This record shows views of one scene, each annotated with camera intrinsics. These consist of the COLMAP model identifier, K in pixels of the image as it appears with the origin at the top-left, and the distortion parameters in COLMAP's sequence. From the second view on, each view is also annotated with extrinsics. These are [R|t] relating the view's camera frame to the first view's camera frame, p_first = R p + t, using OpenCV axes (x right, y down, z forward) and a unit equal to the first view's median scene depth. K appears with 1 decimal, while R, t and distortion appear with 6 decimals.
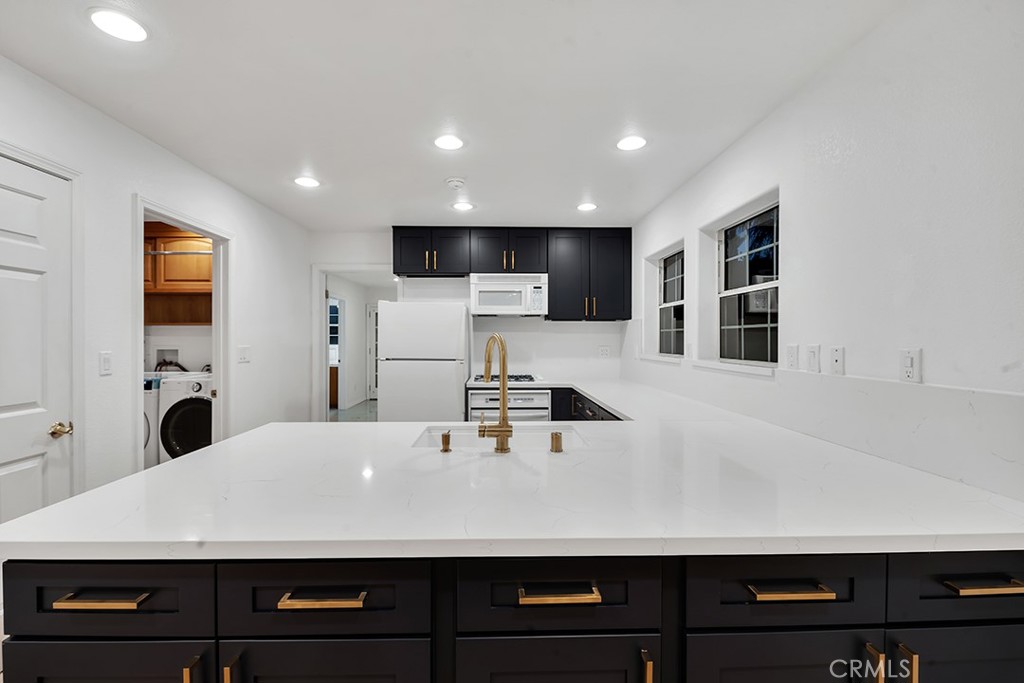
lens RADIAL K [[461.6, 0, 512.0], [0, 461.6, 341.5], [0, 0, 1]] dist [-0.000796, -0.000152]
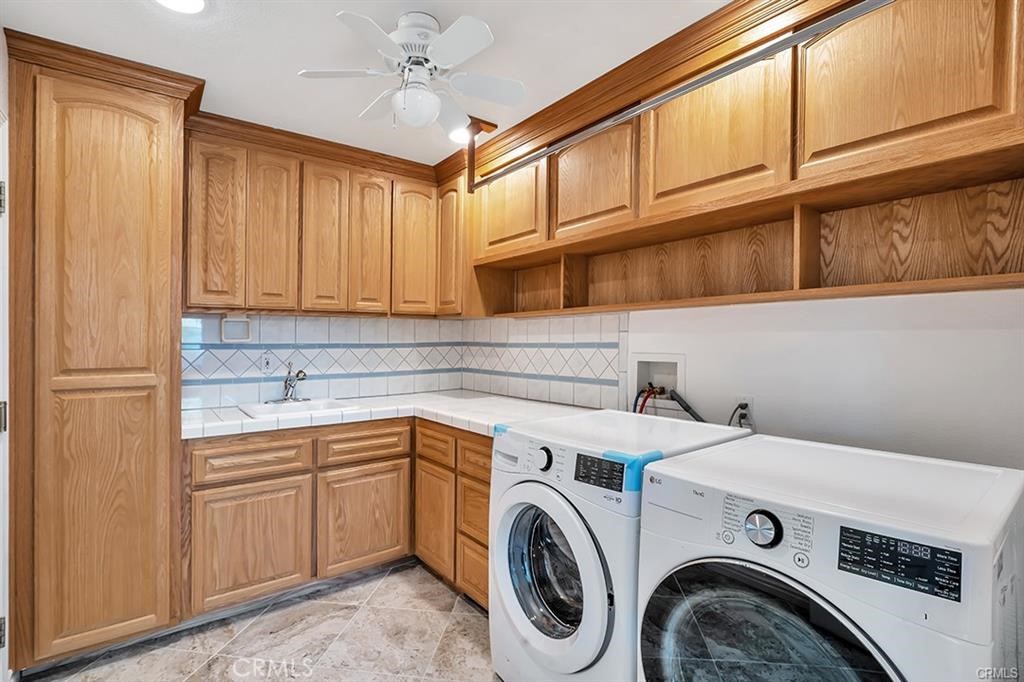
lens RADIAL K [[461.6, 0, 512.0], [0, 461.6, 341.0], [0, 0, 1]] dist [-0.000796, -0.000152]
pose [[0.600653, 0.007927, -0.799471, -0.500855], [-0.012830, 0.999918, 0.000275, -0.001300], [0.799407, 0.010092, 0.600705, 0.653687]]
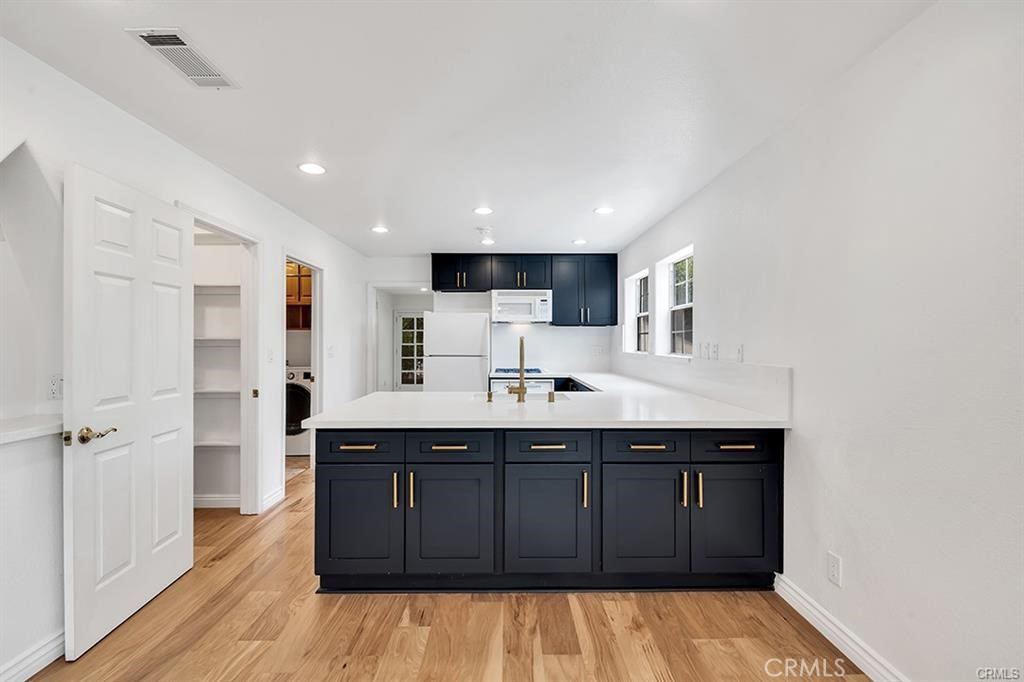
lens RADIAL K [[461.6, 0, 512.0], [0, 461.6, 341.0], [0, 0, 1]] dist [-0.000796, -0.000152]
pose [[0.999774, -0.000215, -0.021237, -0.006801], [0.000071, 0.999977, -0.006788, 0.005235], [0.021238, 0.006785, 0.999751, -0.298994]]
